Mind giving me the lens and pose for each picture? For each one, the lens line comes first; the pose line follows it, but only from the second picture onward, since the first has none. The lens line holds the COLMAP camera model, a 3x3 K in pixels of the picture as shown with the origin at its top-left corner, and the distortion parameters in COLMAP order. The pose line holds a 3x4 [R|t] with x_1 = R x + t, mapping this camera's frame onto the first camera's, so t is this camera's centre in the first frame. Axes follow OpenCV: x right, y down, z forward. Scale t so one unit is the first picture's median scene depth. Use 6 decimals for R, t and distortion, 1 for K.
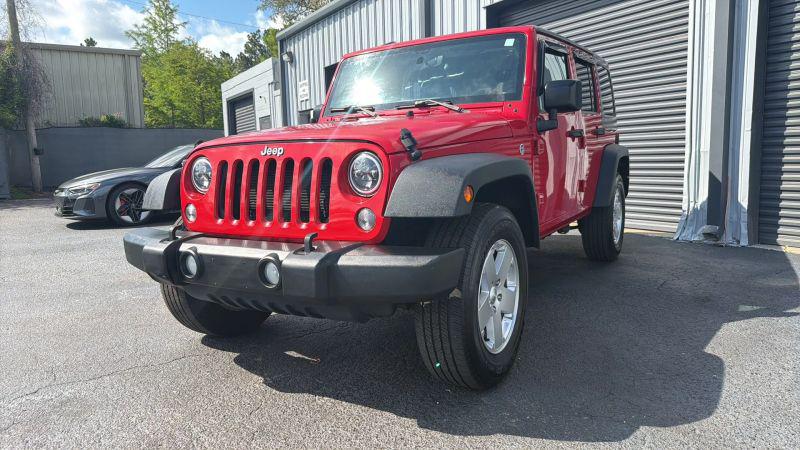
lens RADIAL K [[555.3, 0, 400.0], [0, 555.3, 225.0], [0, 0, 1]] dist [0.068479, 0.000090]
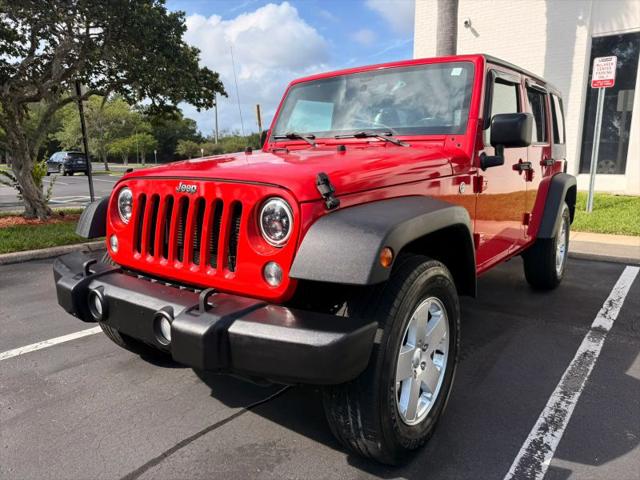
lens RADIAL K [[455.1, 0, 315.2], [0, 455.1, 232.2], [0, 0, 1]] dist [0.080398, -0.102702]
pose [[0.992729, 0.049941, -0.109521, 0.077266], [-0.046056, 0.998226, 0.037721, -0.099315], [0.111210, -0.032403, 0.993268, 0.256480]]
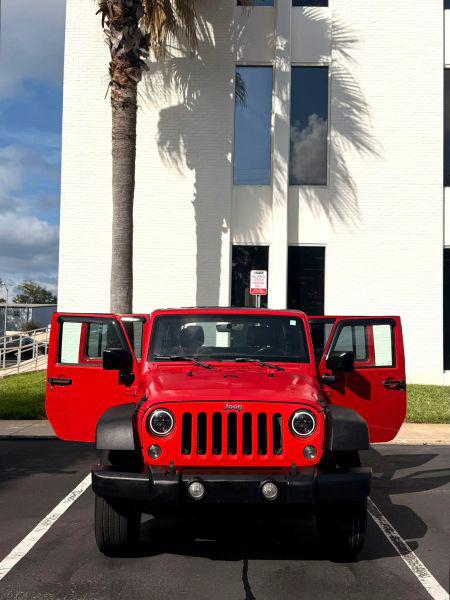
lens RADIAL K [[668.4, 0, 225.0], [0, 668.4, 300.0], [0, 0, 1]] dist [0.134556, -0.030180]
pose [[0.851791, 0.063954, 0.519963, -1.246646], [0.030549, 0.984768, -0.171168, -0.110753], [-0.522990, 0.161684, 0.836863, -0.586829]]
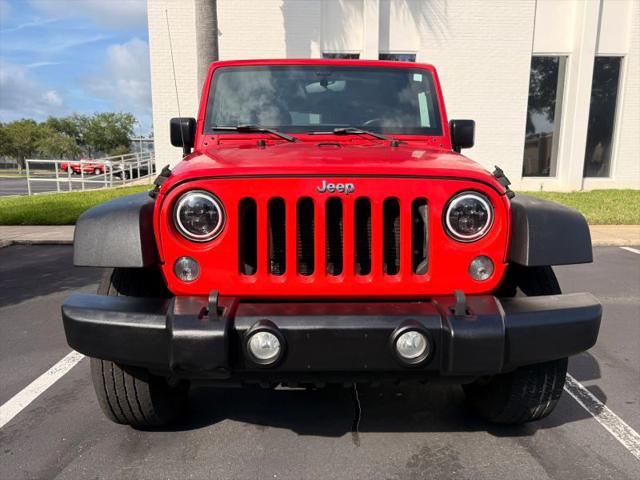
lens RADIAL K [[488.2, 0, 323.1], [0, 488.2, 251.2], [0, 0, 1]] dist [0.066780, -0.001757]
pose [[0.842702, -0.057399, 0.535312, -0.633656], [0.036292, 0.998095, 0.049889, -0.078276], [-0.537156, -0.022614, 0.843179, 0.428931]]
